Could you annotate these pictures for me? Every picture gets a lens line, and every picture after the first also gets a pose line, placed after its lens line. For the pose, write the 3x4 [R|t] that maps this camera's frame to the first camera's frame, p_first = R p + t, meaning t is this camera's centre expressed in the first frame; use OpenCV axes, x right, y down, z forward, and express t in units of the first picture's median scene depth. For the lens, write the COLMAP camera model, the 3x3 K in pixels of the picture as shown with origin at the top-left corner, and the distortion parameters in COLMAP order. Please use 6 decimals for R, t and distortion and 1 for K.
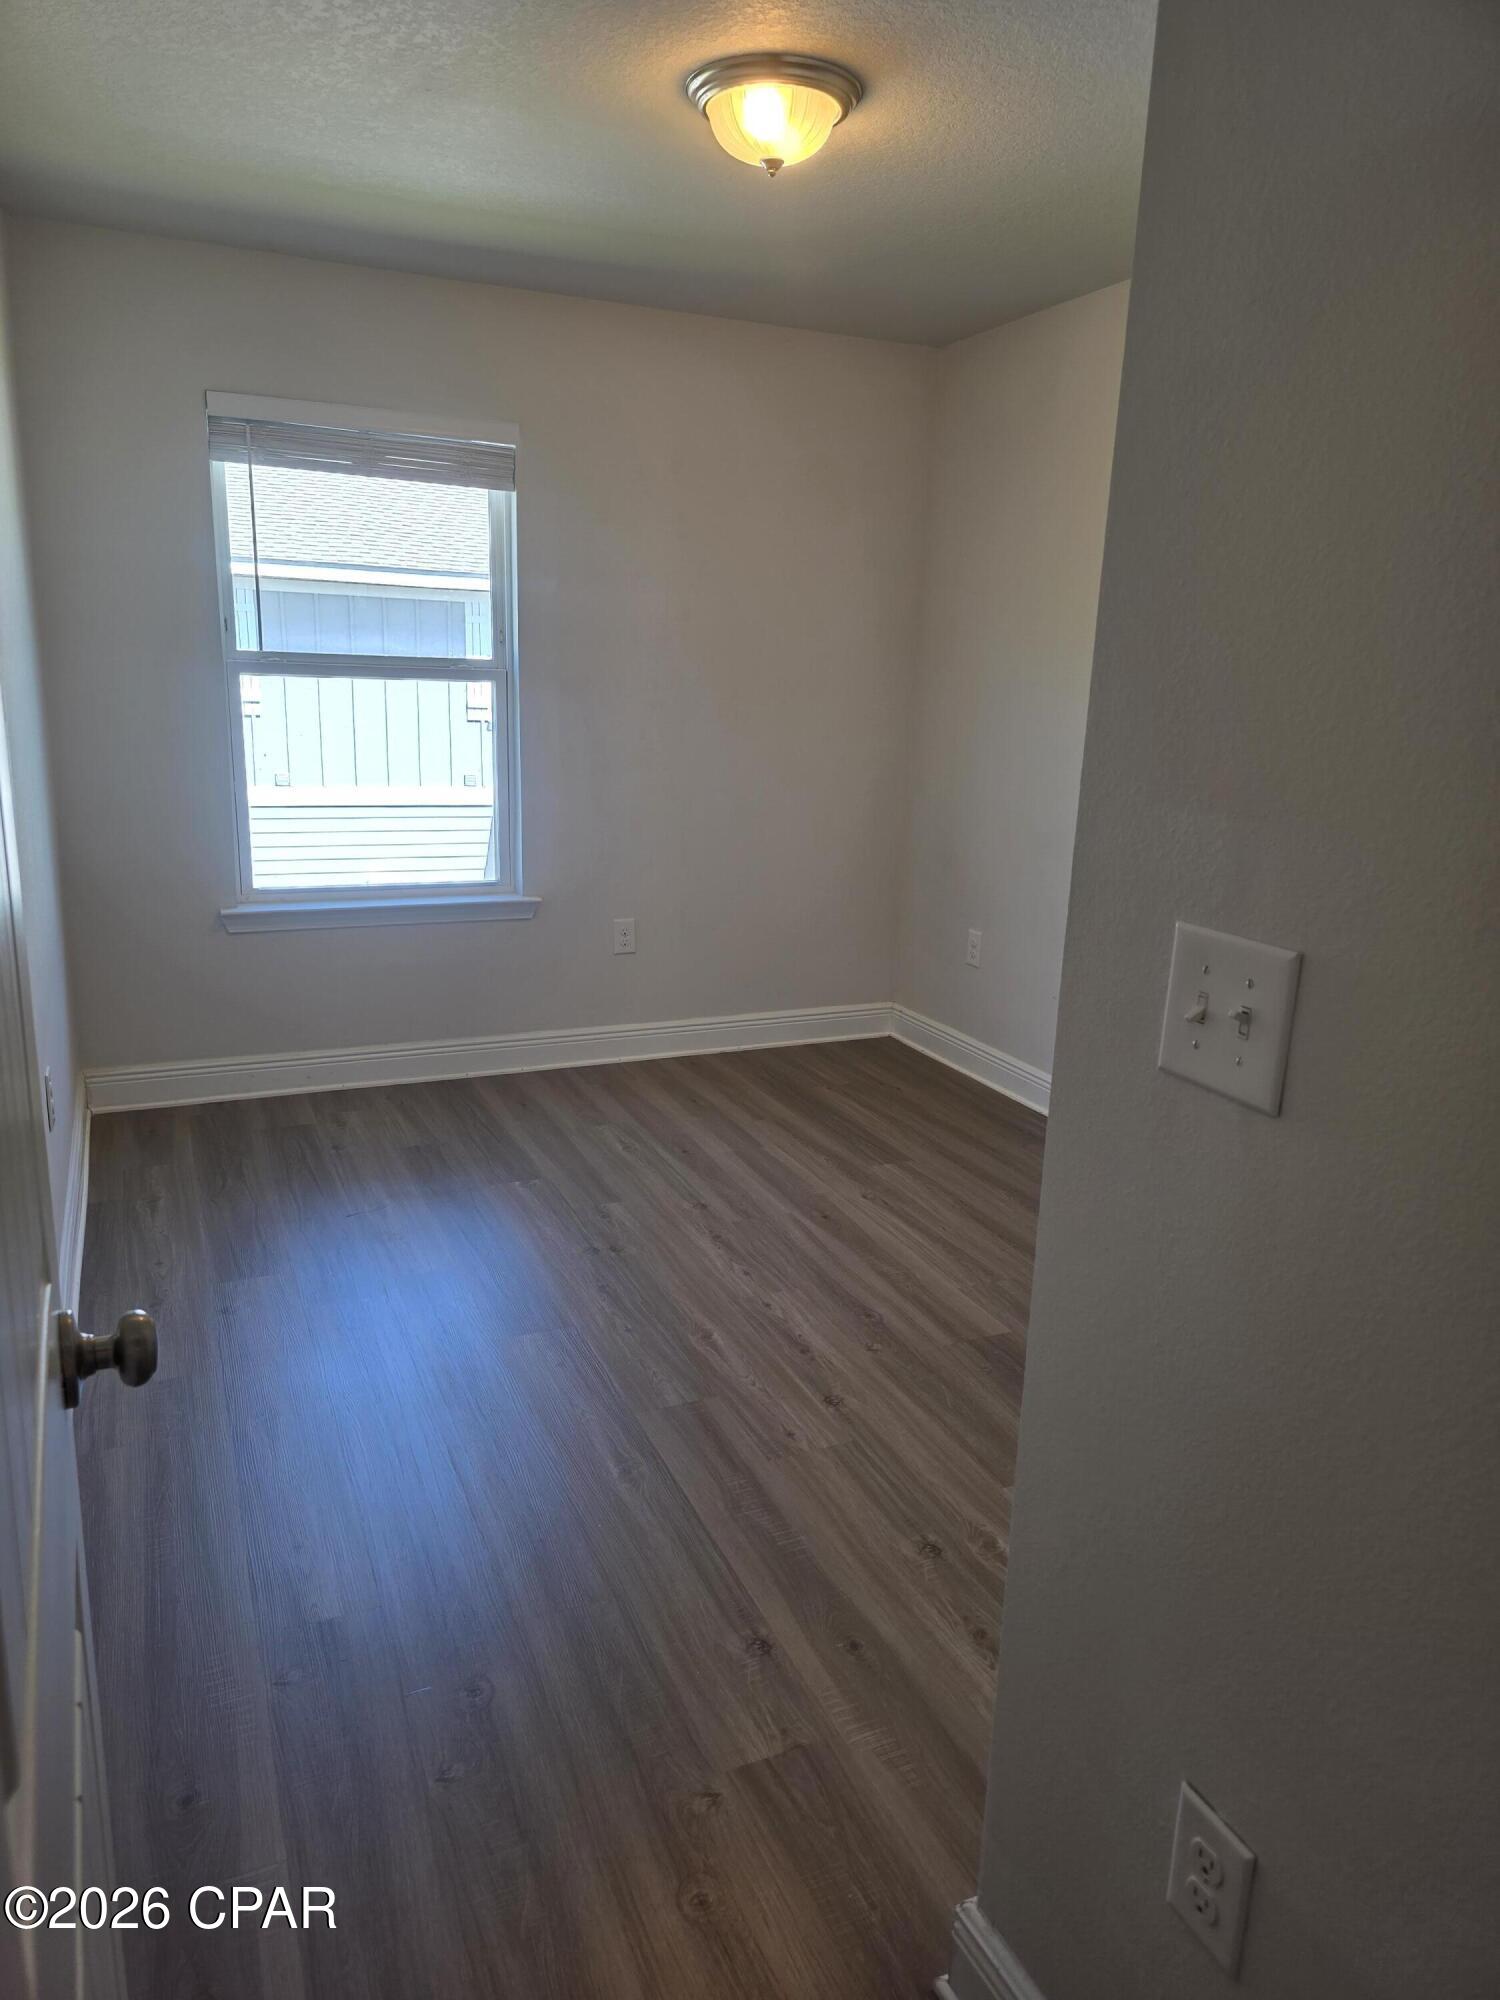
lens RADIAL K [[1344.2, 0, 746.2], [0, 1344.2, 1003.7], [0, 0, 1]] dist [0.006568, -0.000209]
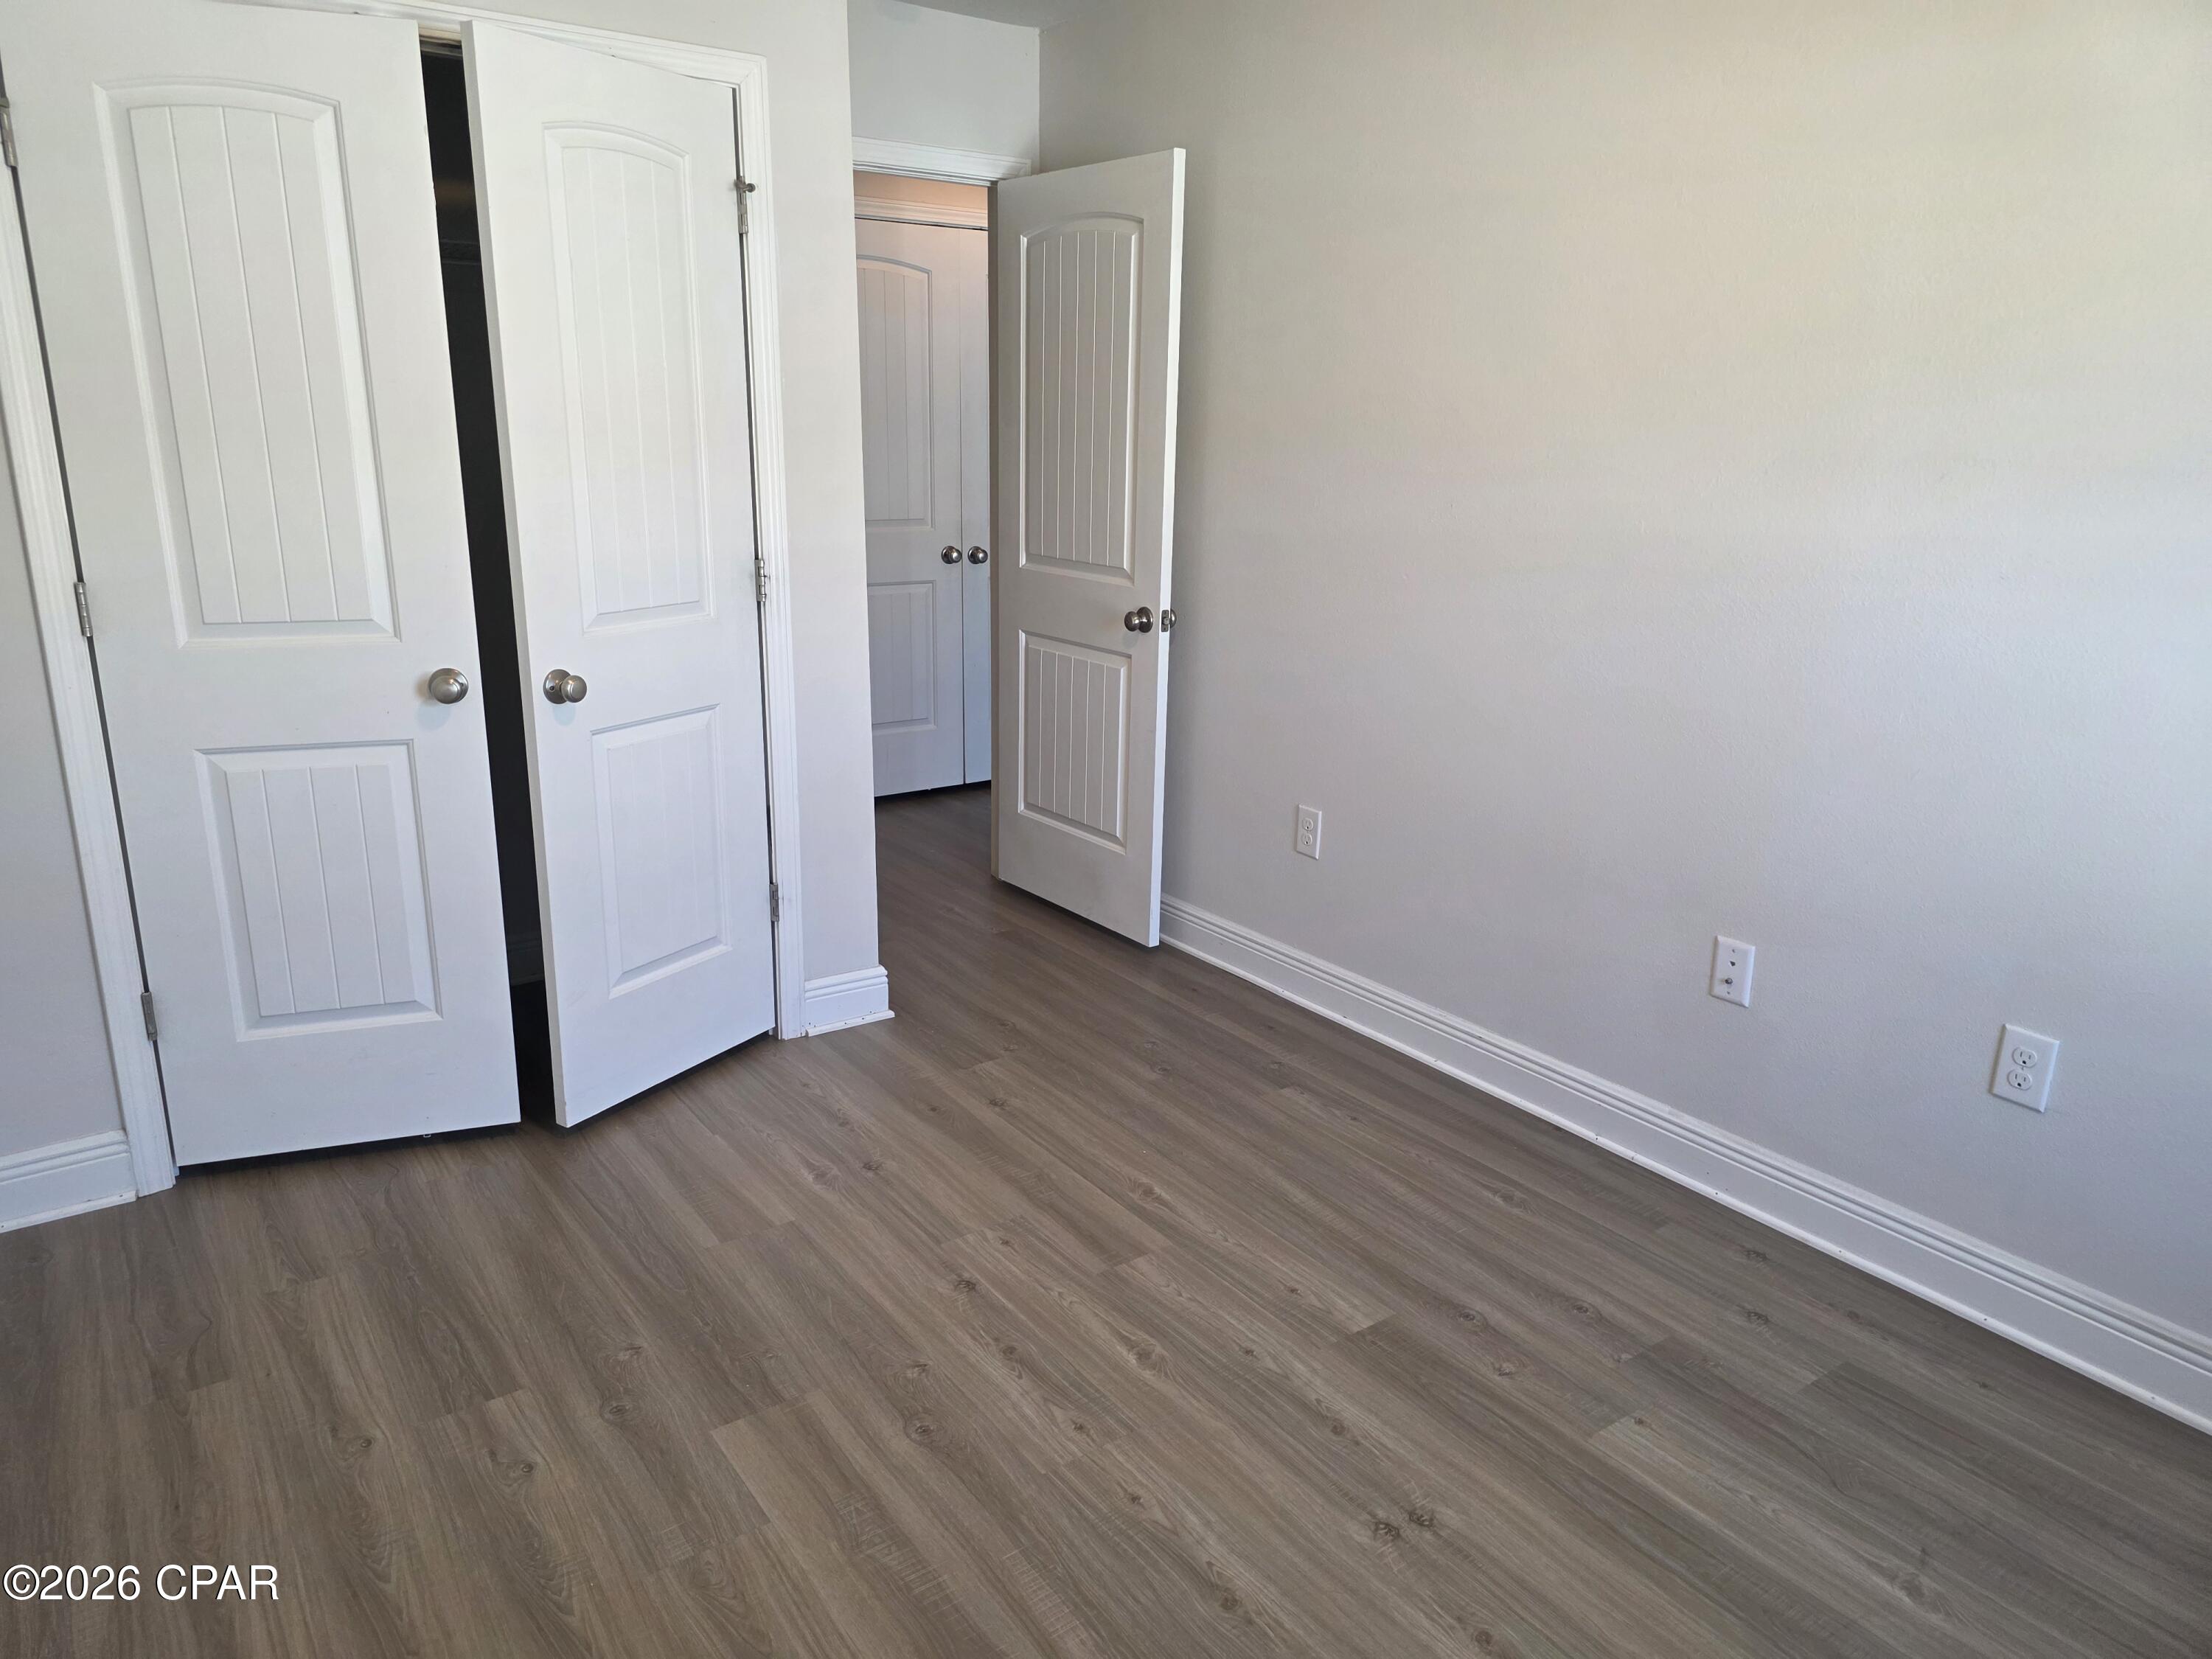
lens RADIAL K [[1486.7, 0, 1097.8], [0, 1486.7, 824.1], [0, 0, 1]] dist [0.006568, -0.000209]
pose [[-0.978695, 0.009970, -0.205079, 0.179084], [-0.092754, 0.869624, 0.484923, -0.450318], [0.183176, 0.493614, -0.850172, 1.724927]]
